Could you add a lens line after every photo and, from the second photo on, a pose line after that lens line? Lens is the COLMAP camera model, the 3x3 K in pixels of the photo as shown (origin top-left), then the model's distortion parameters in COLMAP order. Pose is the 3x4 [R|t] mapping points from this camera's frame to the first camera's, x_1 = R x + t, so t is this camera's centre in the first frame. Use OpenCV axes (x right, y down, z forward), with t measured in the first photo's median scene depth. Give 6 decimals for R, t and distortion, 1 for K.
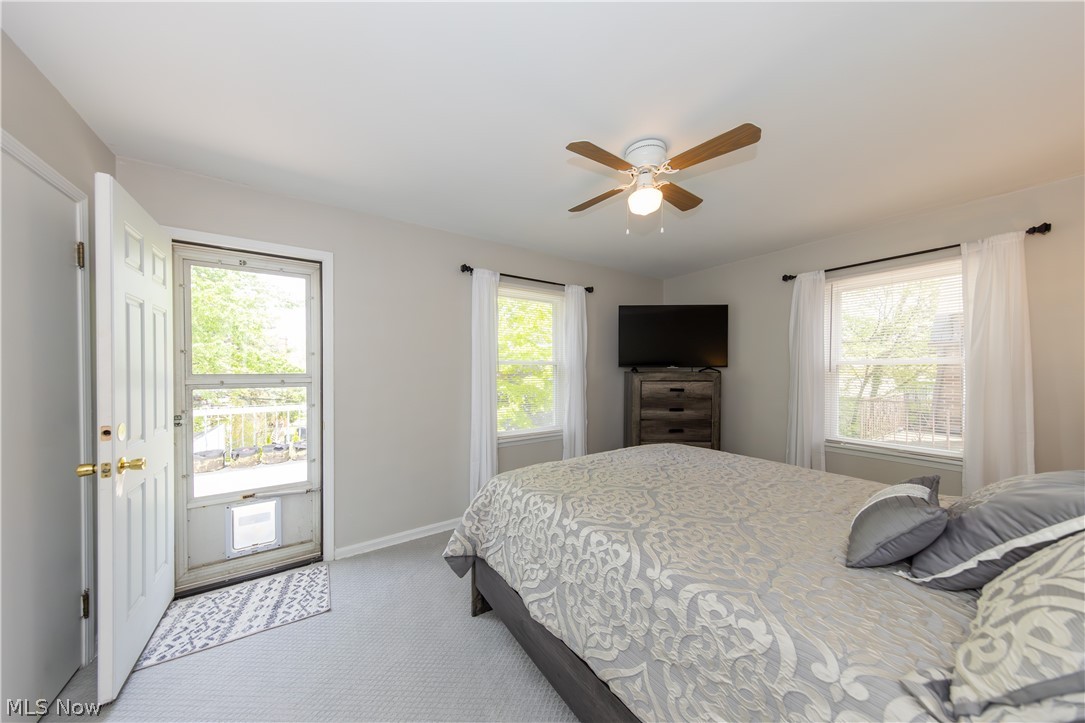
lens RADIAL K [[343.8, 0, 531.2], [0, 343.8, 374.8], [0, 0, 1]] dist [0.009093, -0.000544]
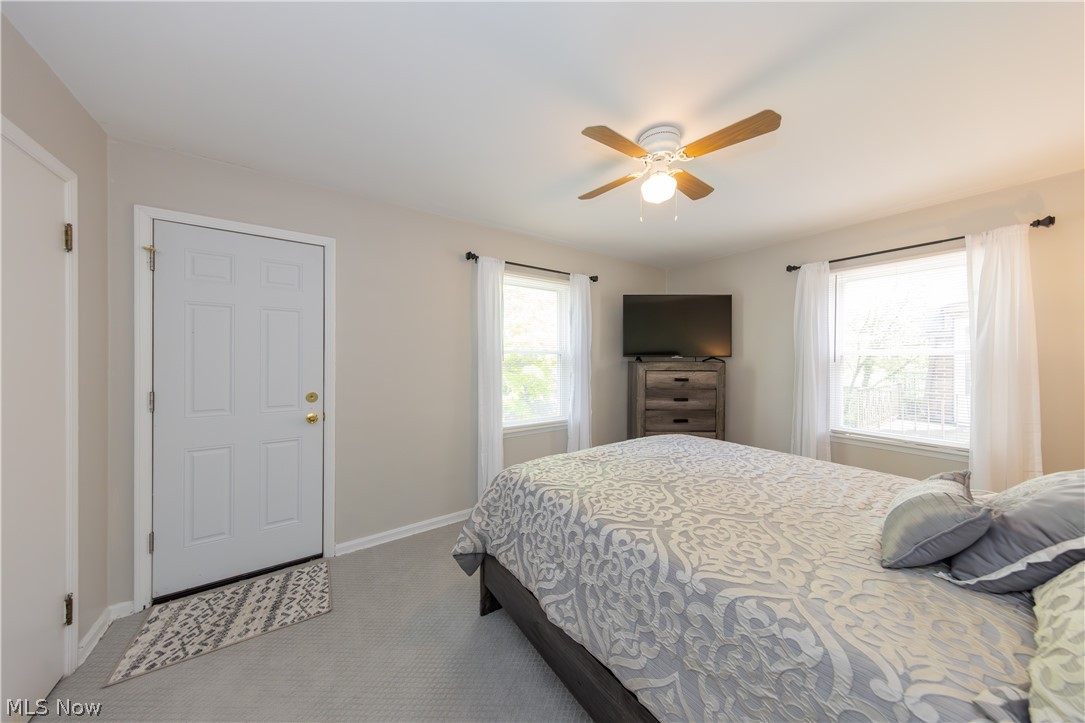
lens RADIAL K [[343.8, 0, 536.2], [0, 343.8, 361.1], [0, 0, 1]] dist [0.009093, -0.000544]
pose [[0.999809, 0.003365, 0.019274, -0.040630], [-0.003222, 0.999967, -0.007414, -0.004023], [-0.019299, 0.007351, 0.999787, 0.031388]]
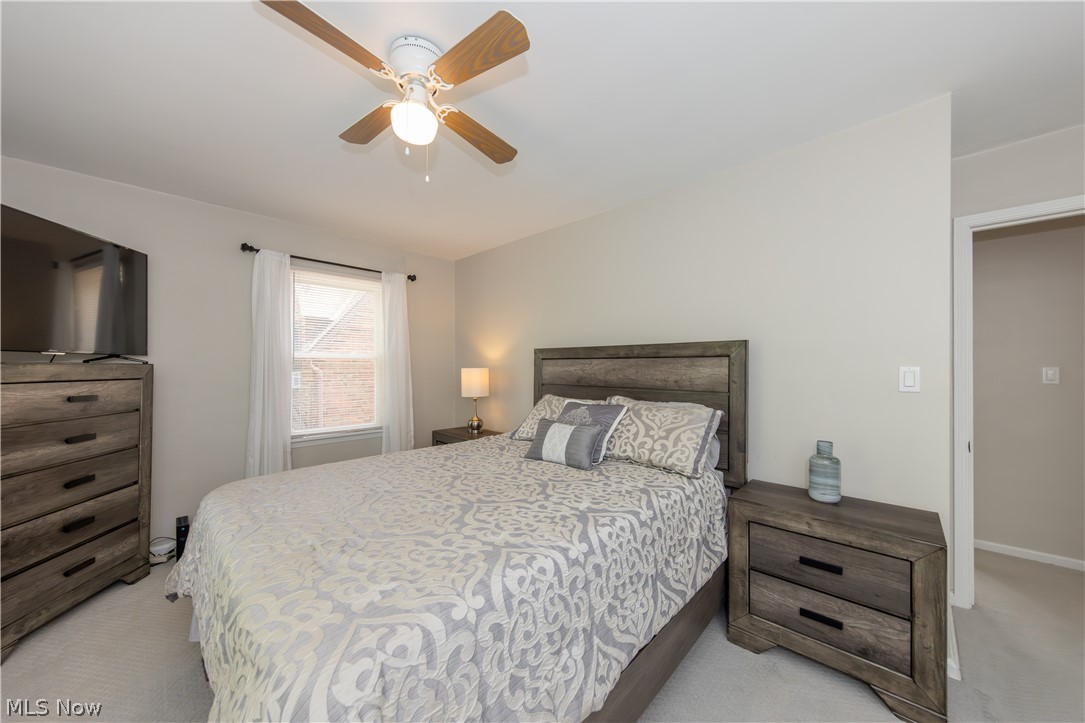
lens RADIAL K [[392.6, 0, 539.7], [0, 392.6, 365.7], [0, 0, 1]] dist [0.003010, 0.000055]
pose [[-0.220835, 0.005136, 0.975298, -0.689767], [0.013193, 0.999910, -0.002278, 0.015409], [-0.975222, 0.012364, -0.220883, 1.196648]]
